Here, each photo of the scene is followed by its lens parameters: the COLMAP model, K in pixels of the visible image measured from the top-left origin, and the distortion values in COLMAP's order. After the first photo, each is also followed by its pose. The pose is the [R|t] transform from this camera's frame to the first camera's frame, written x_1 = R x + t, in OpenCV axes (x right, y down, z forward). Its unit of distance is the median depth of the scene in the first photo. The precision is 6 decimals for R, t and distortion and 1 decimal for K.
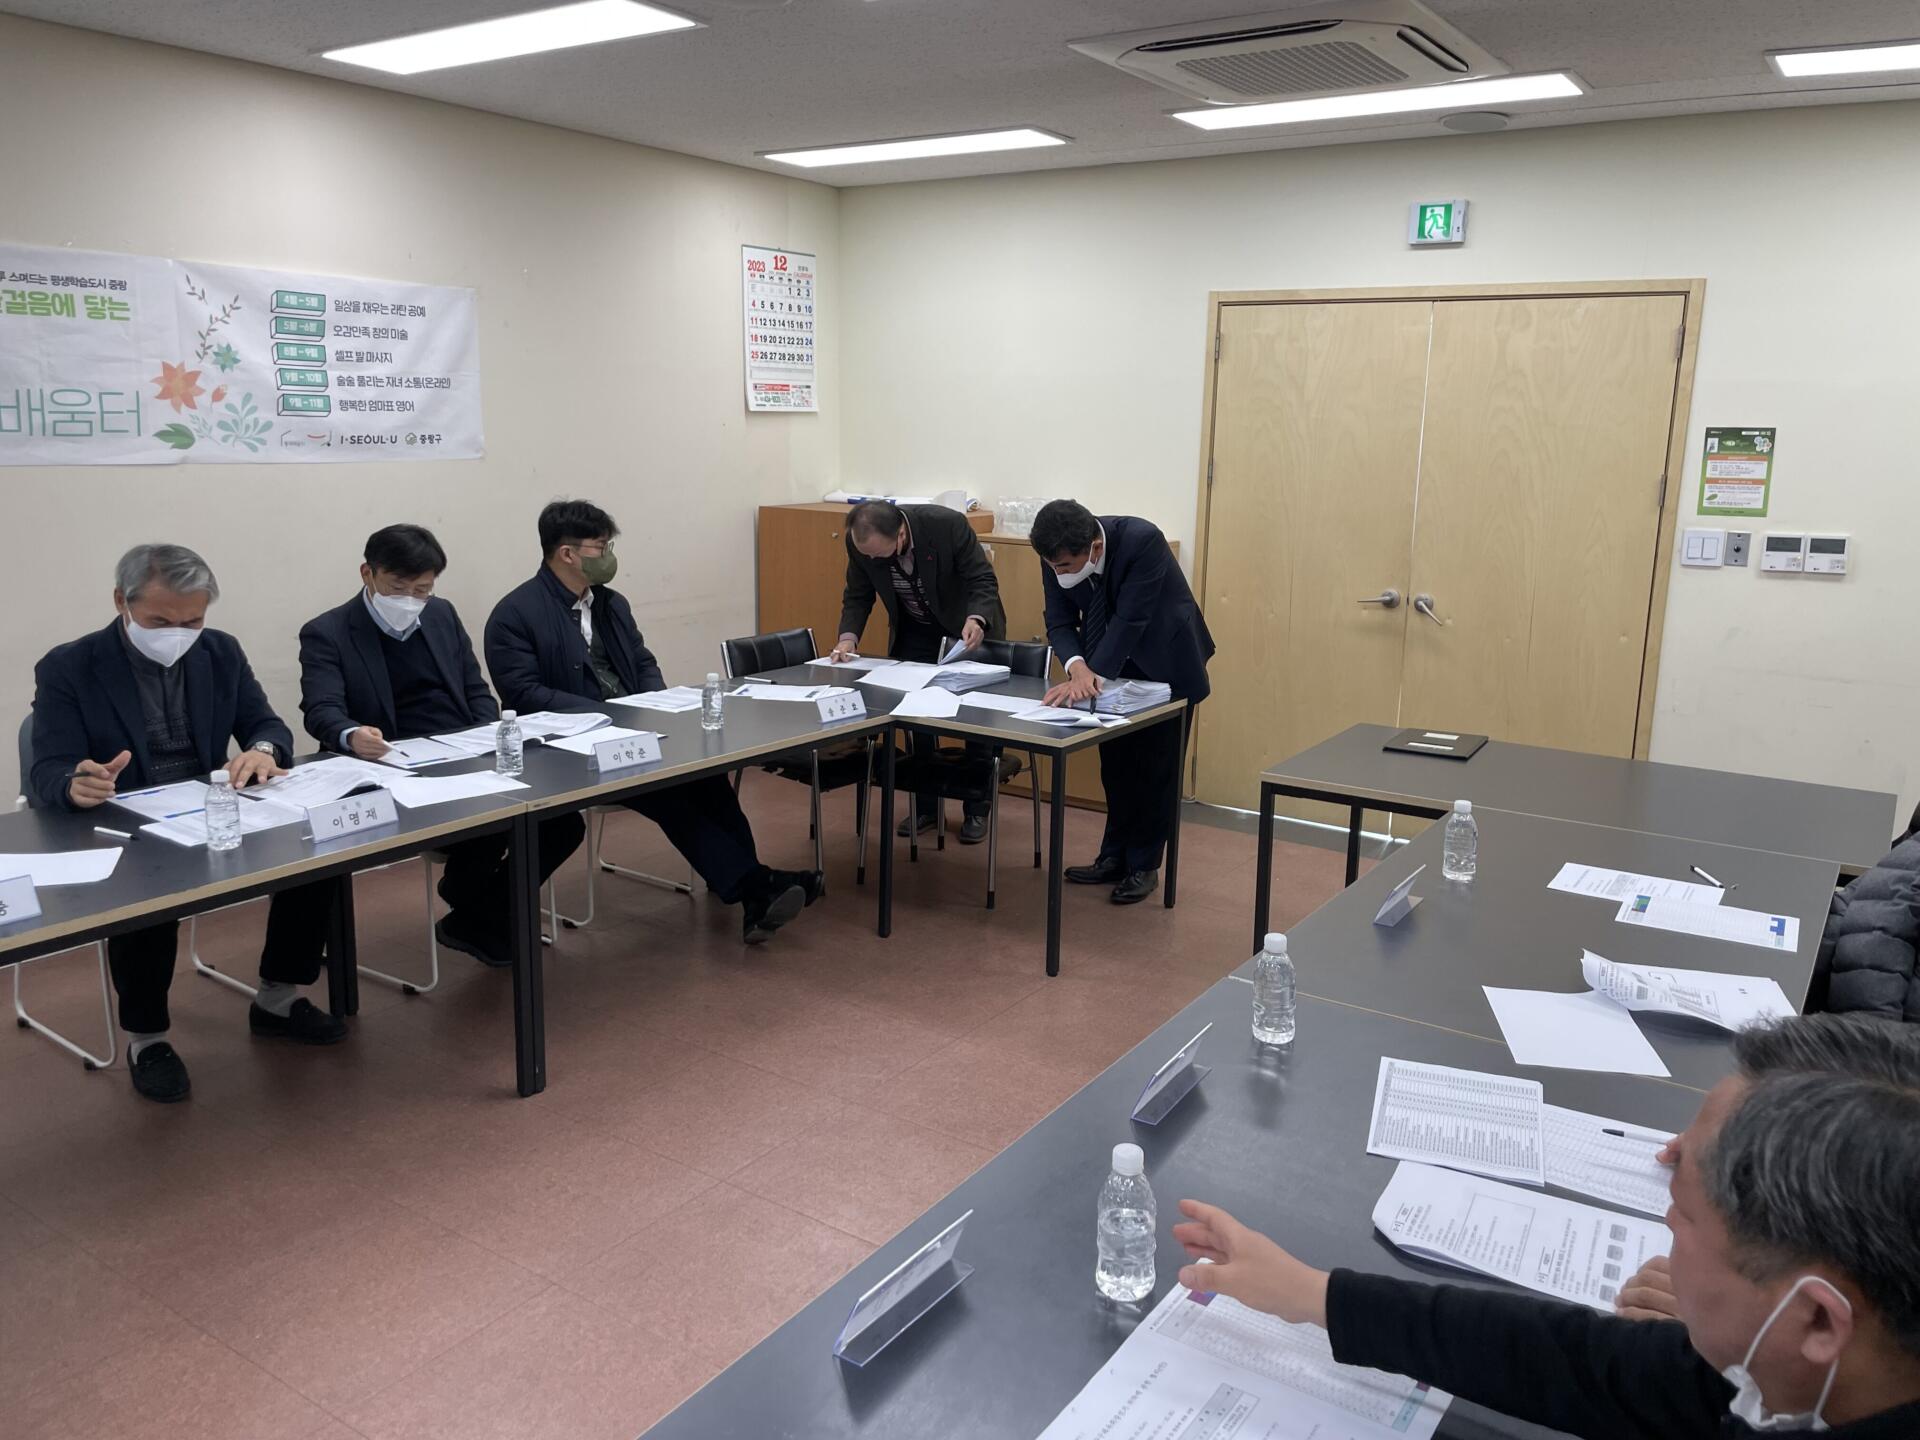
lens RADIAL K [[1460.3, 0, 969.6], [0, 1460.3, 710.9], [0, 0, 1]] dist [0.023333, -0.045645]
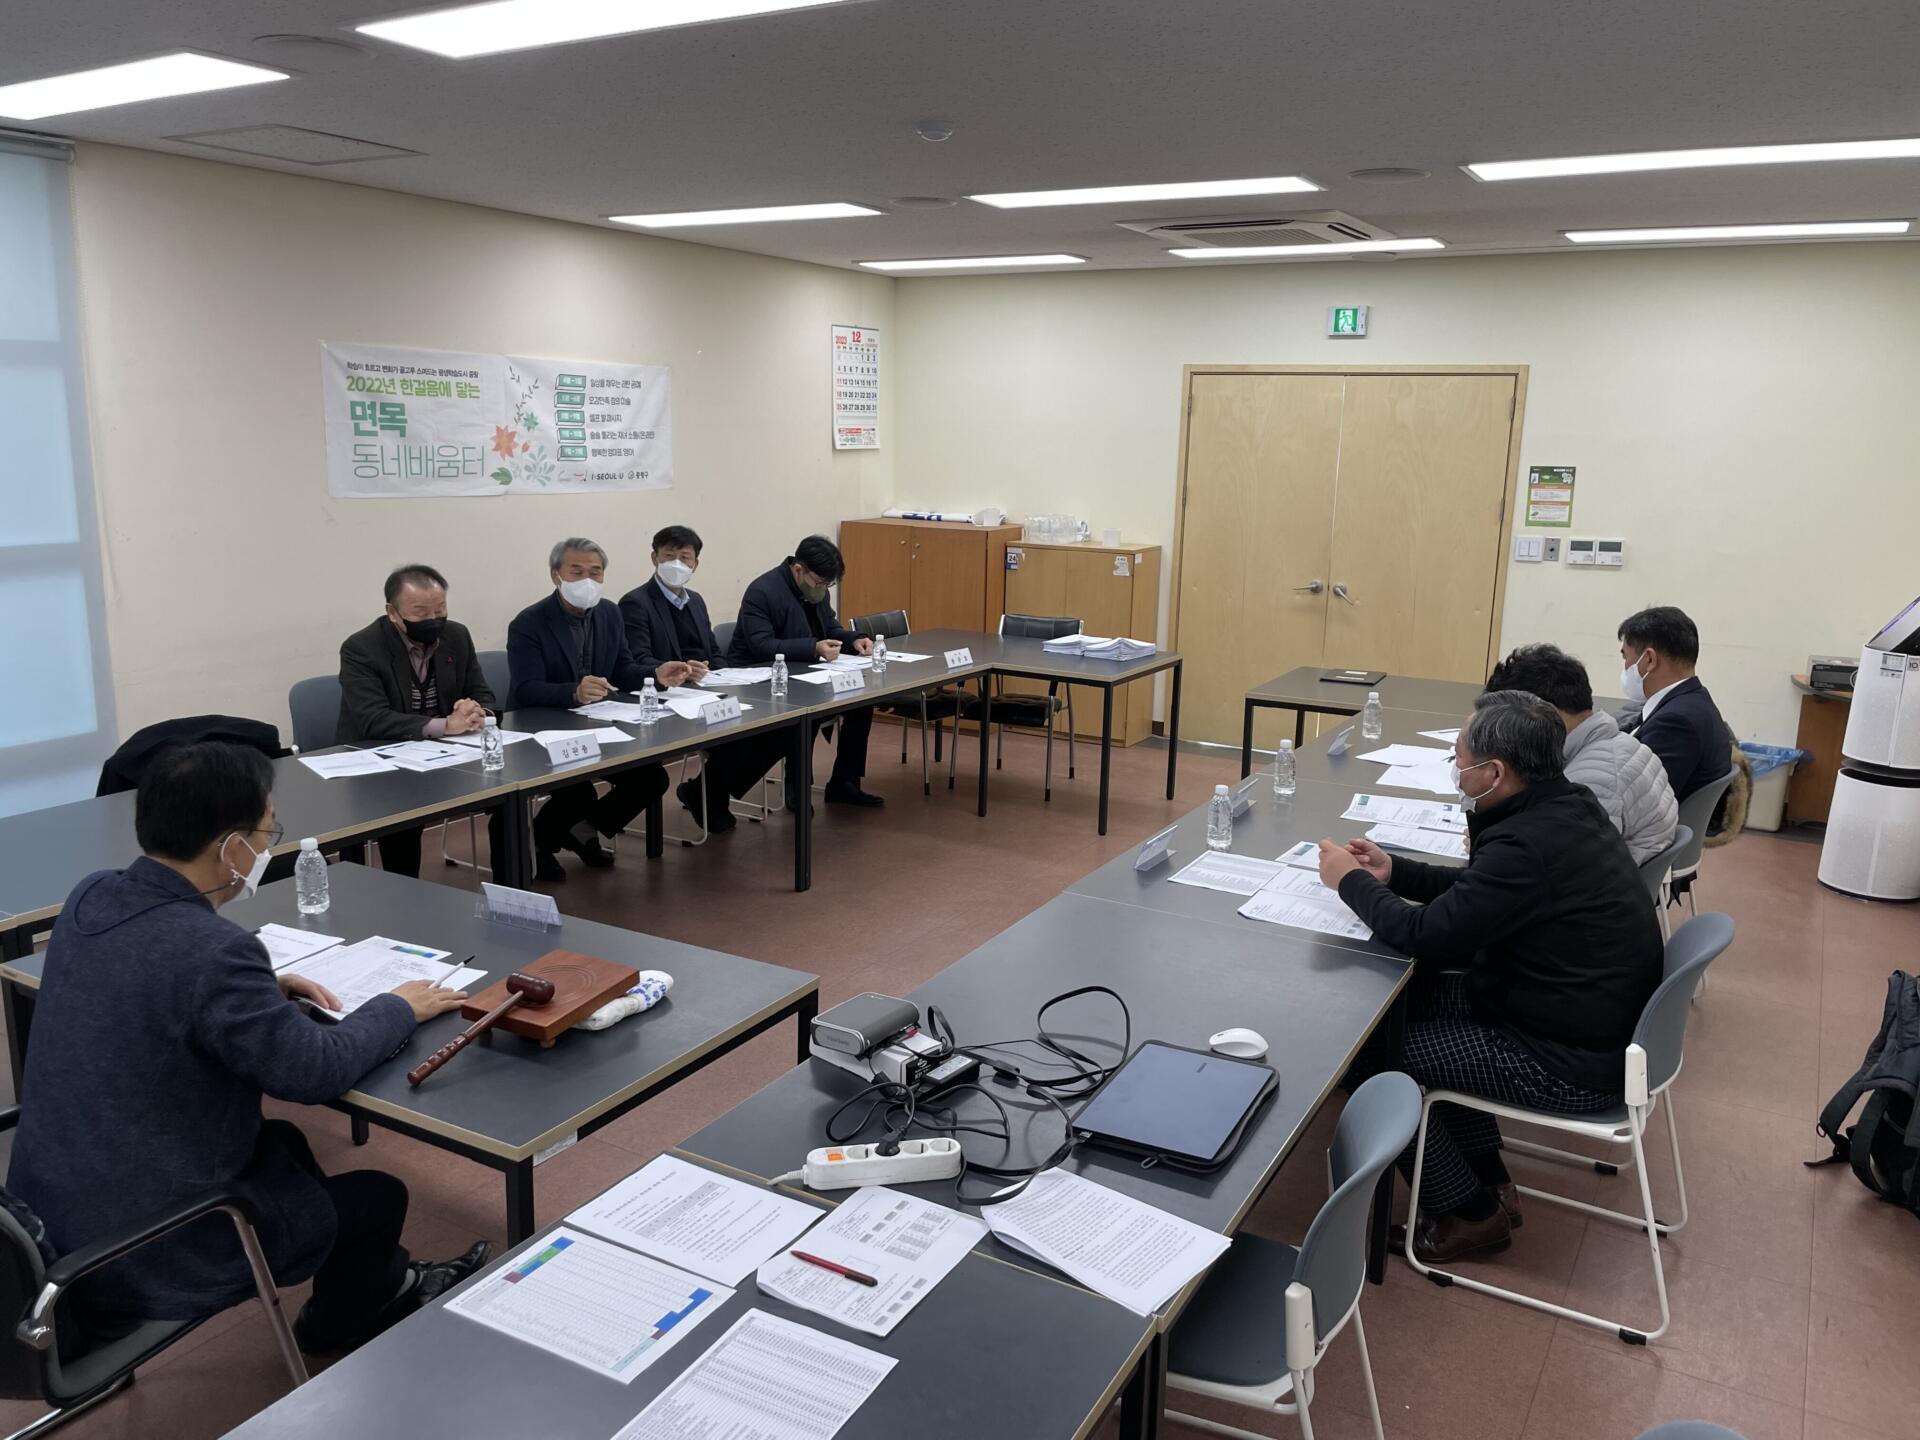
lens RADIAL K [[1460.3, 0, 951.1], [0, 1460.3, 732.8], [0, 0, 1]] dist [0.023333, -0.045645]
pose [[0.998429, -0.011140, 0.054921, -0.158485], [0.010608, 0.999894, 0.009966, 0.052144], [-0.055026, -0.009368, 0.998441, -0.431845]]
